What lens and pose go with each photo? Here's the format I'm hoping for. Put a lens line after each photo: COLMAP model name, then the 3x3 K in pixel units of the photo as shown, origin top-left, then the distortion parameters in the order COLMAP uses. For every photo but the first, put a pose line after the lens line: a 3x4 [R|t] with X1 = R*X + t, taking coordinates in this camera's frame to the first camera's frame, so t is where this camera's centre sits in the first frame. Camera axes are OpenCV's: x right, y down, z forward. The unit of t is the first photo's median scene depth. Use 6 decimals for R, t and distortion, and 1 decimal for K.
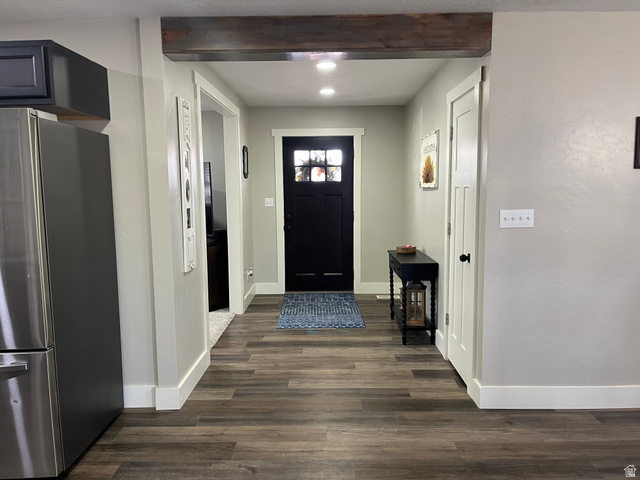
lens RADIAL K [[484.1, 0, 323.6], [0, 484.1, 242.0], [0, 0, 1]] dist [0.044984, -0.047396]
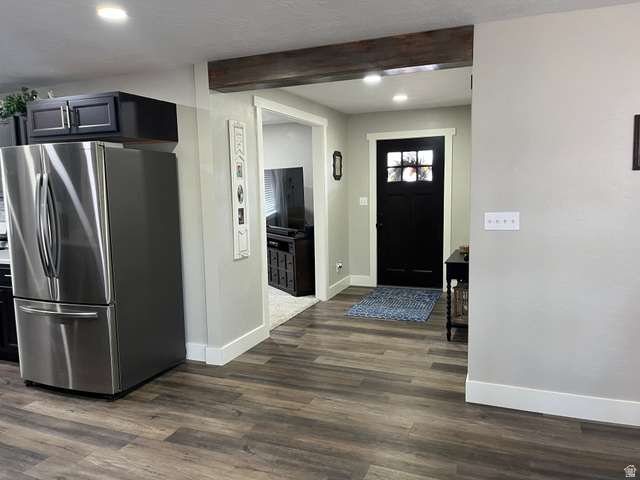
lens RADIAL K [[484.1, 0, 318.9], [0, 484.1, 242.5], [0, 0, 1]] dist [0.044984, -0.047396]
pose [[0.928710, 0.034099, -0.369235, 0.398103], [-0.030693, 0.999415, 0.015096, -0.006579], [0.369534, -0.002686, 0.929213, -0.089581]]
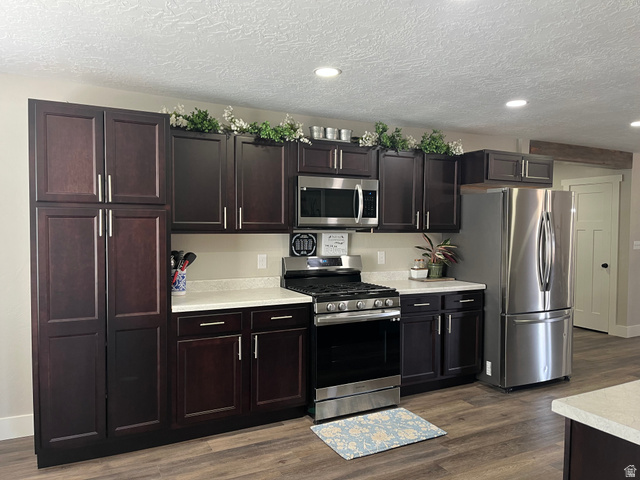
lens RADIAL K [[484.1, 0, 319.4], [0, 484.1, 244.7], [0, 0, 1]] dist [0.044984, -0.047396]
pose [[0.883723, -0.004708, 0.467987, -1.764301], [0.042187, 0.996680, -0.069637, 0.039602], [-0.466105, 0.081283, 0.880987, -0.234774]]
